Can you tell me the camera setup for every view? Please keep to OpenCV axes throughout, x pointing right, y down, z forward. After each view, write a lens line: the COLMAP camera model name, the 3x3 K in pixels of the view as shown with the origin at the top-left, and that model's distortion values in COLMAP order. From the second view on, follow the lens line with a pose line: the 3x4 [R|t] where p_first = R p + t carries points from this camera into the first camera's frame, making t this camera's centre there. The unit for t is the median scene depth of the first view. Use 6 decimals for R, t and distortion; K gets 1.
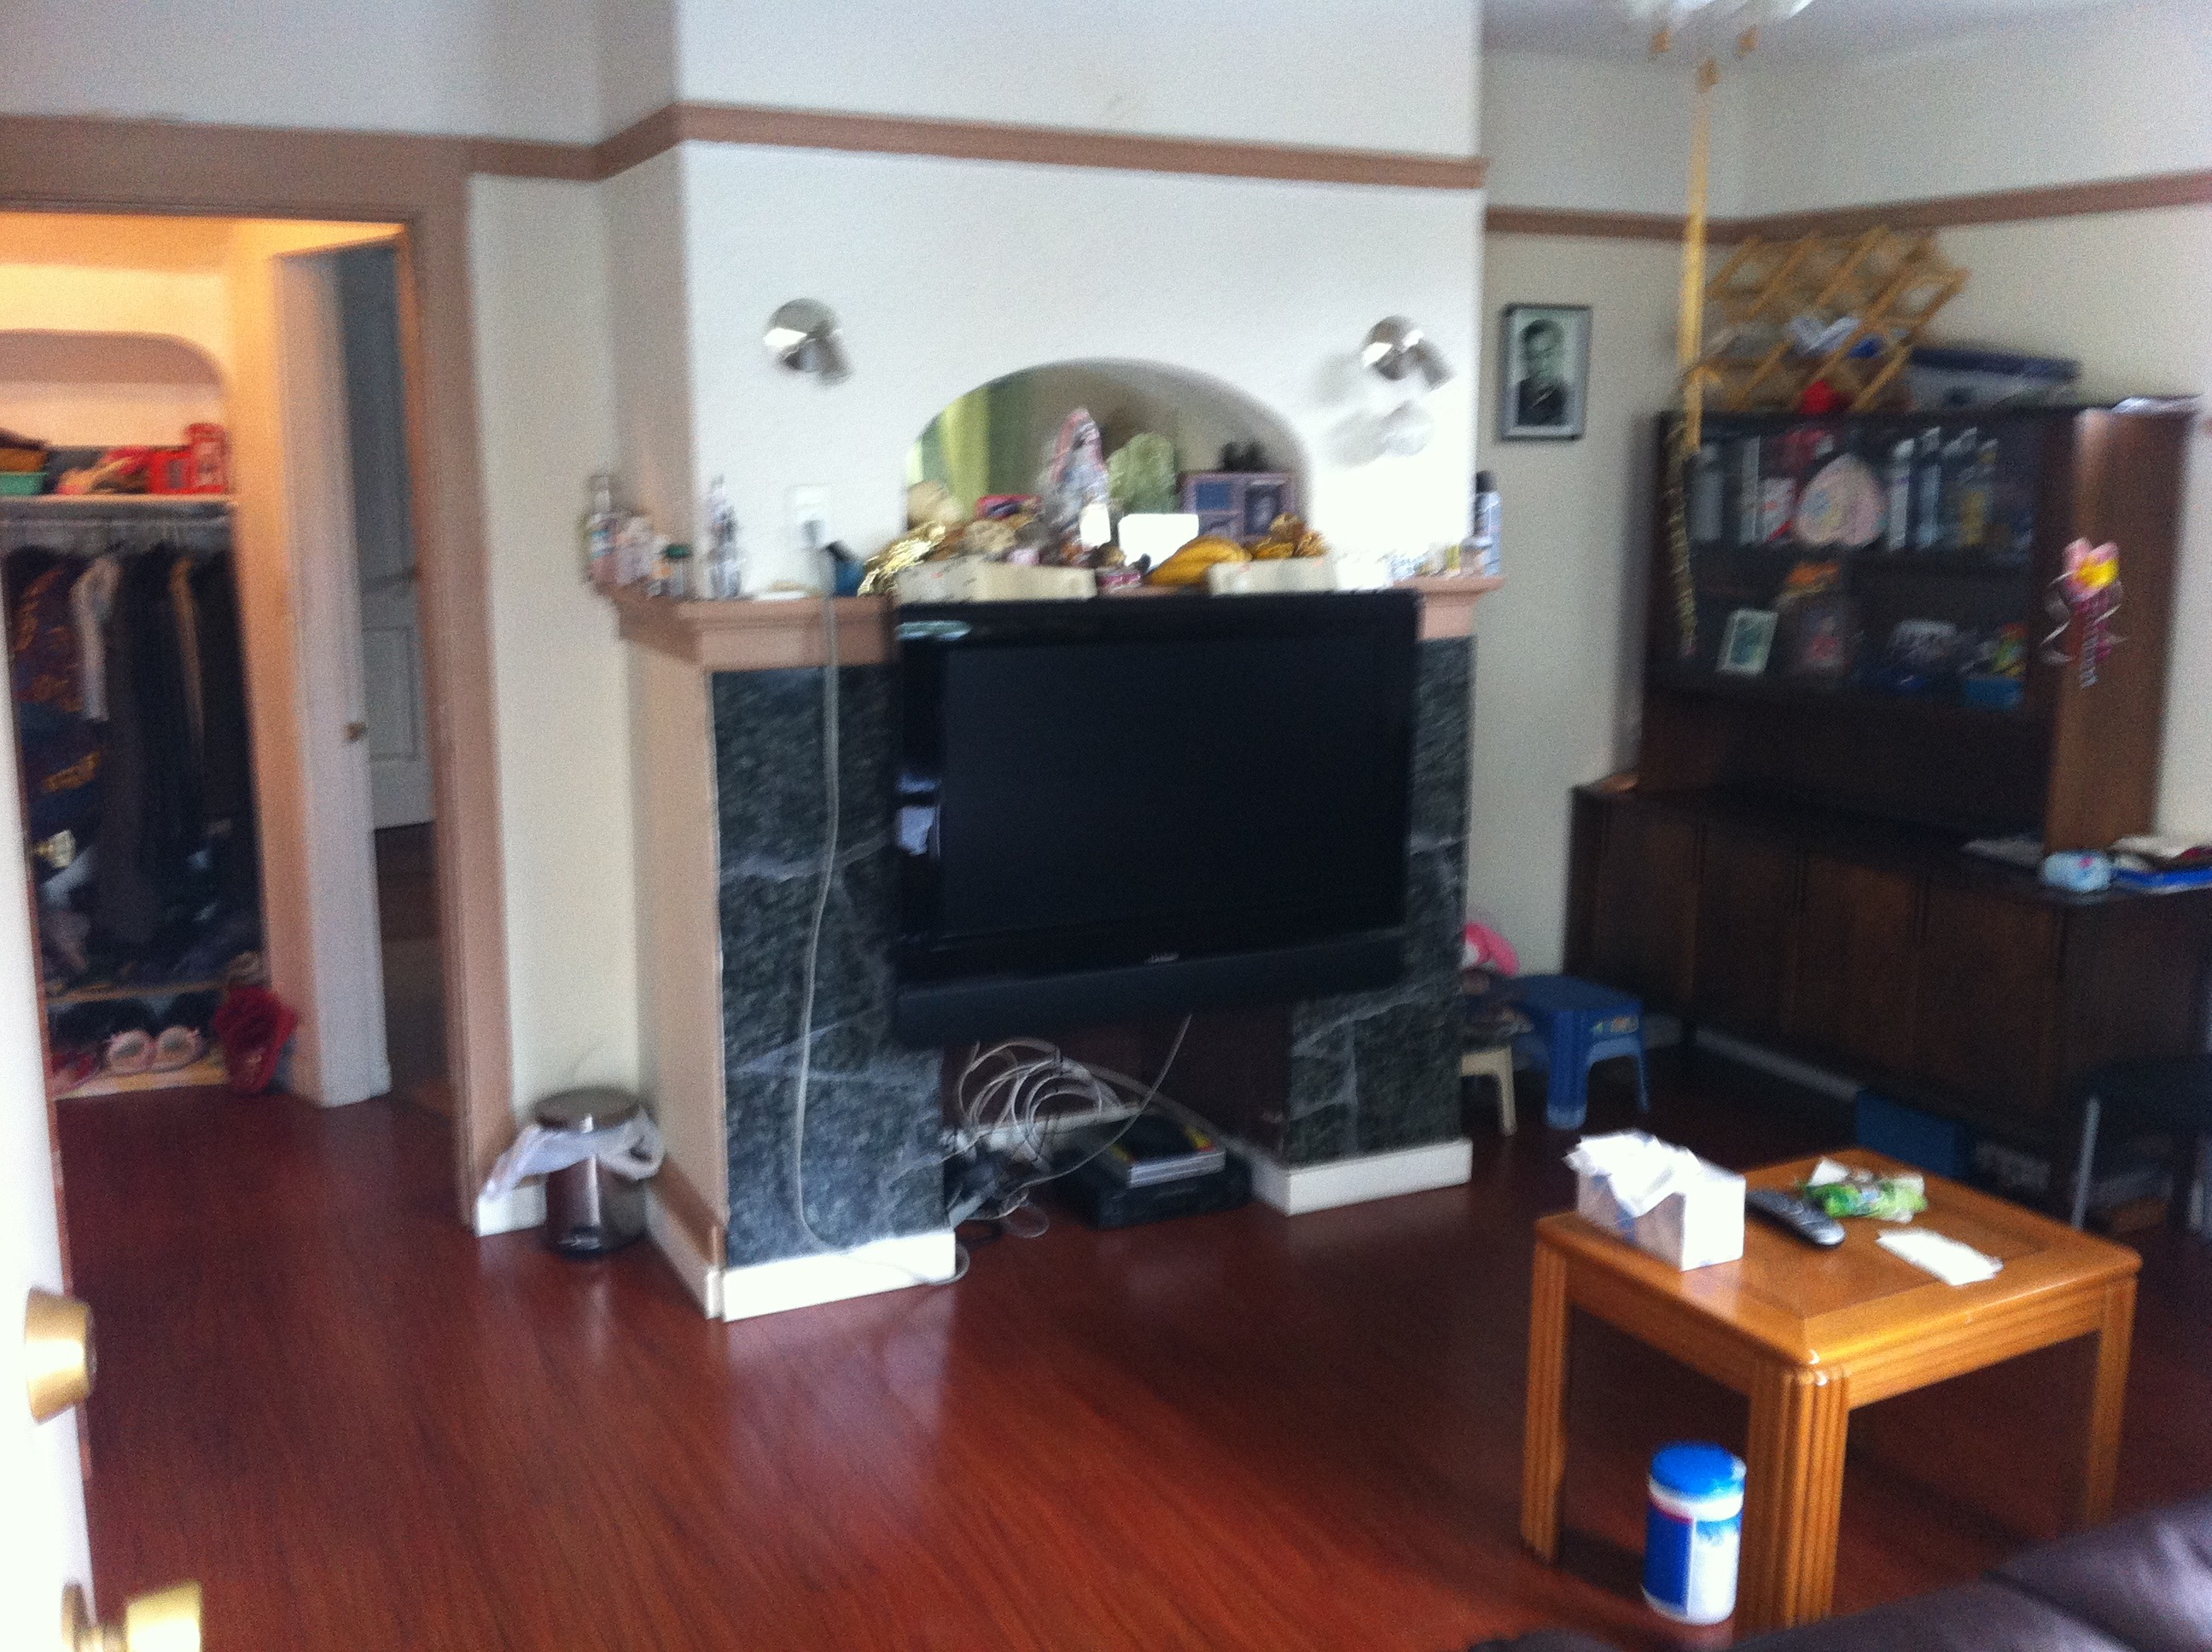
lens RADIAL K [[2060.0, 0, 1062.2], [0, 2060.0, 791.4], [0, 0, 1]] dist [0.078242, -0.259356]
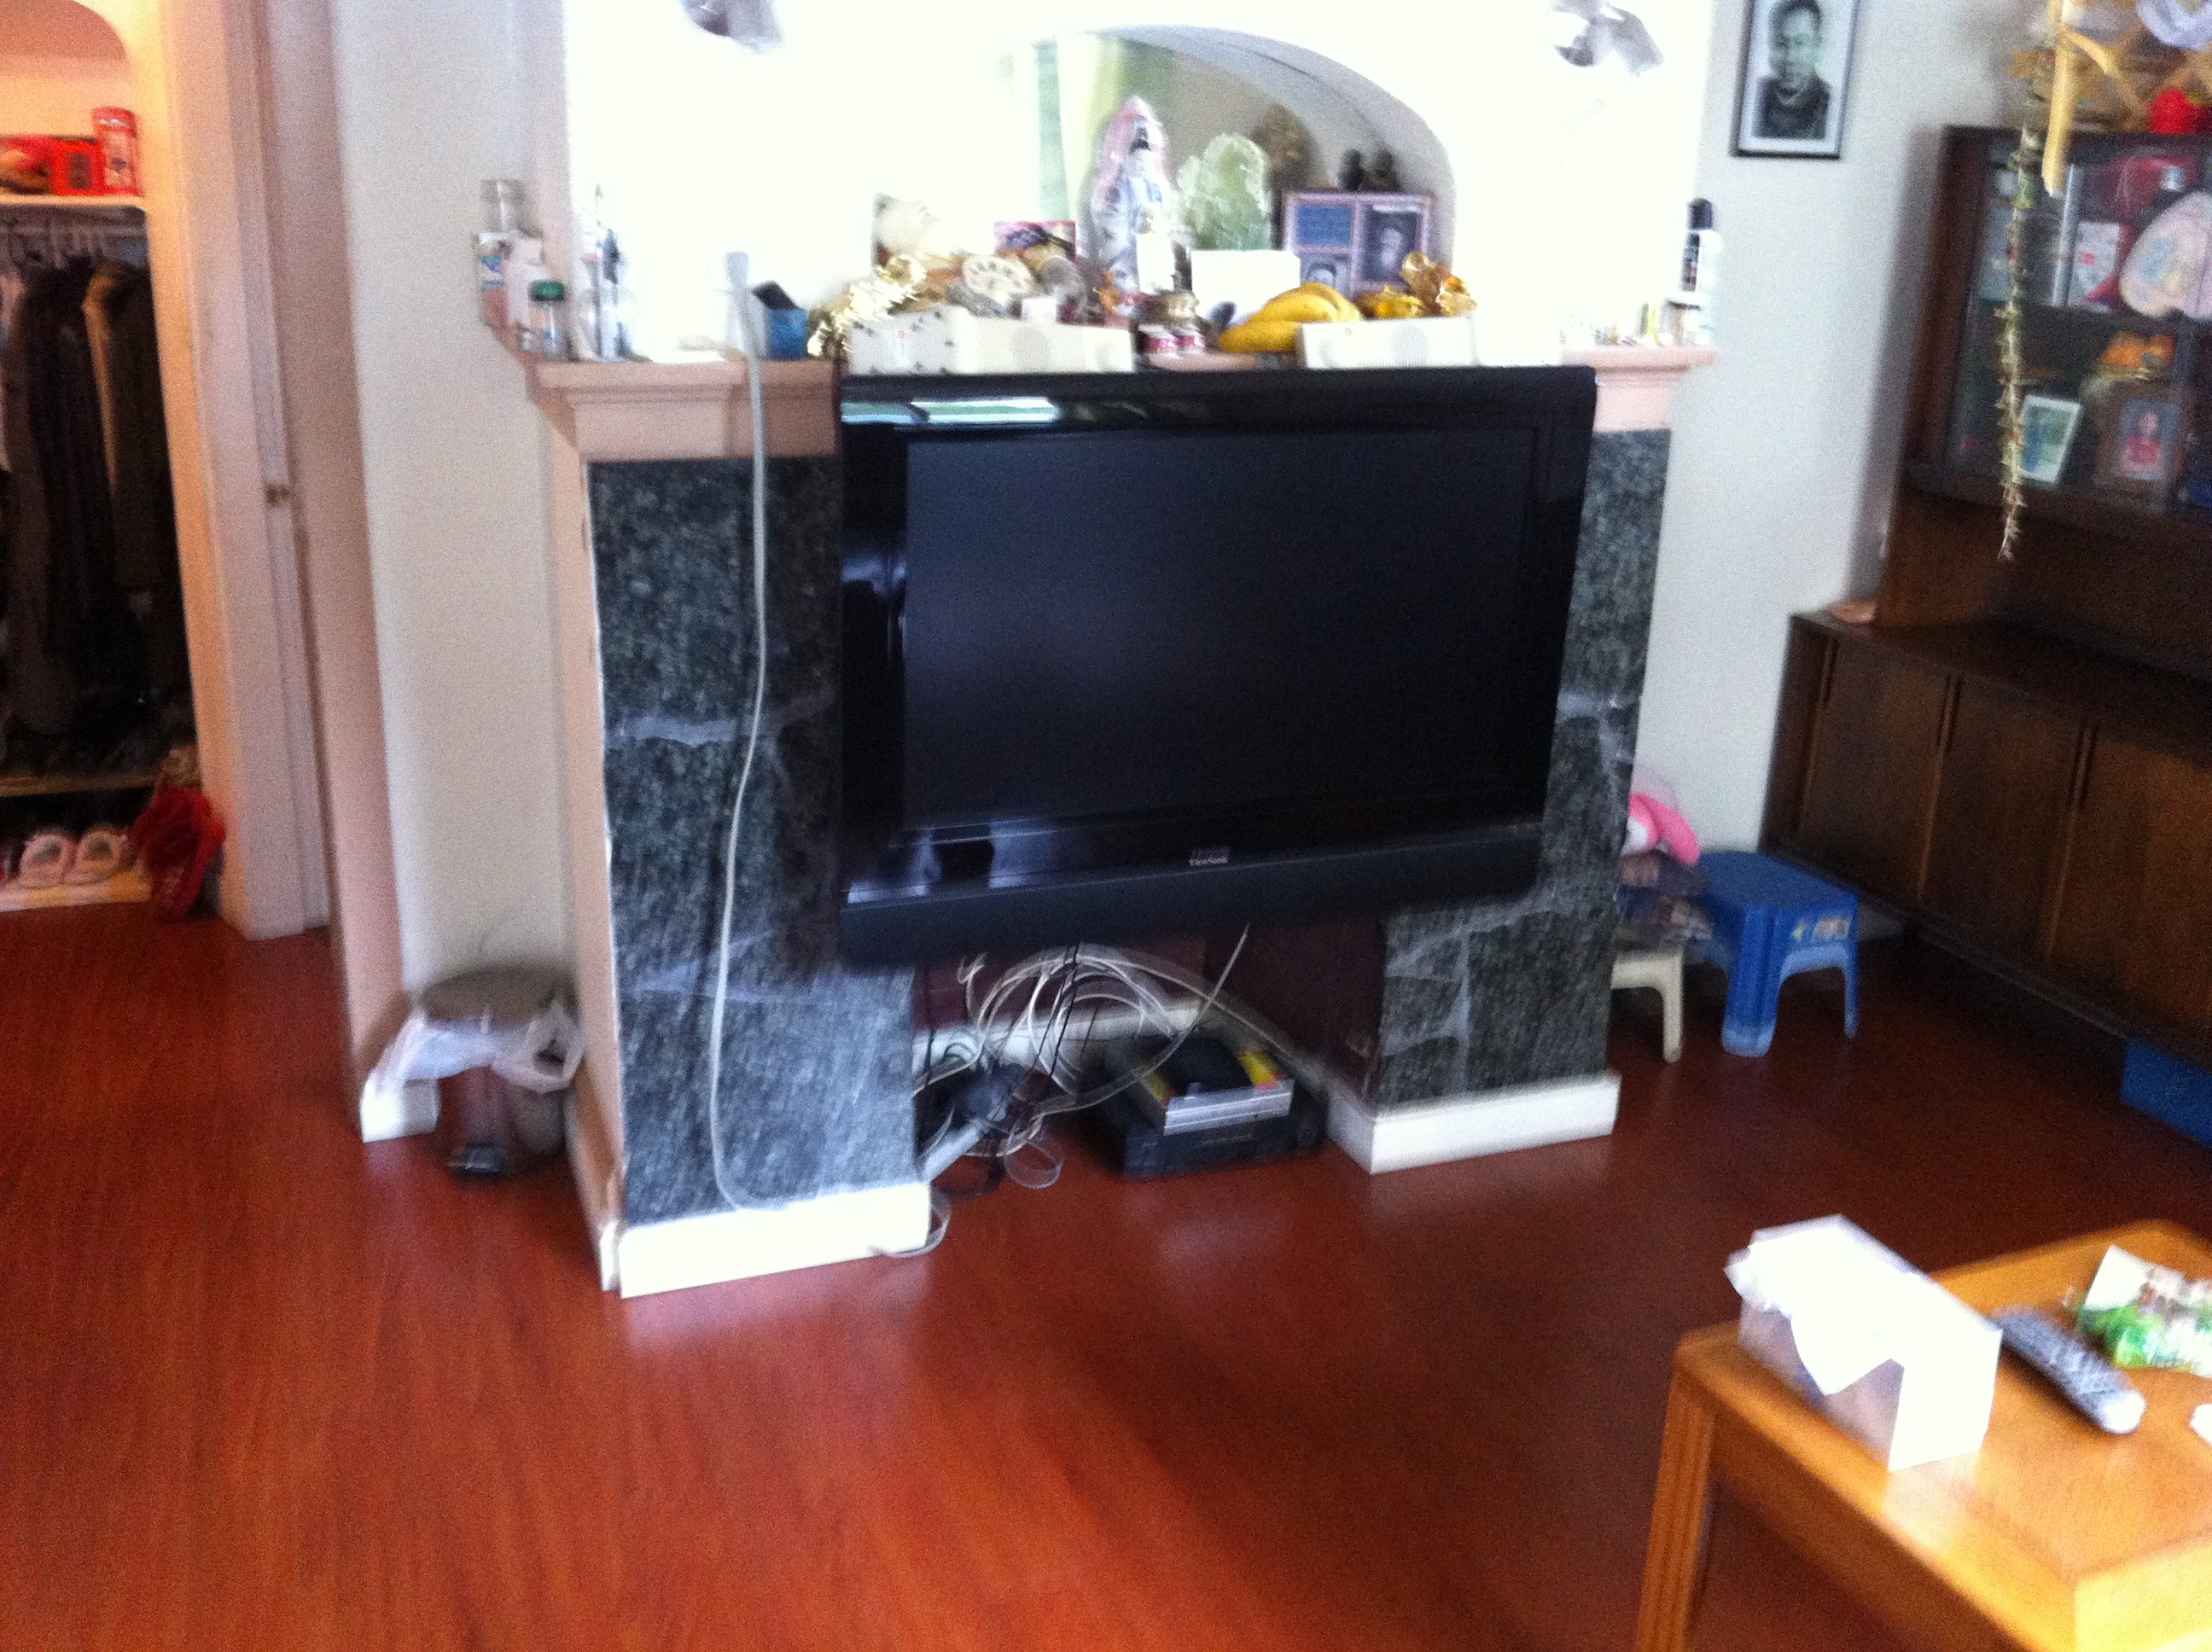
lens RADIAL K [[2060.0, 0, 1062.2], [0, 2060.0, 791.4], [0, 0, 1]] dist [0.078242, -0.259356]
pose [[0.994755, 0.047590, -0.090542, 0.058023], [-0.034869, 0.989926, 0.137223, -0.041789], [0.096160, -0.133346, 0.986393, 0.238802]]
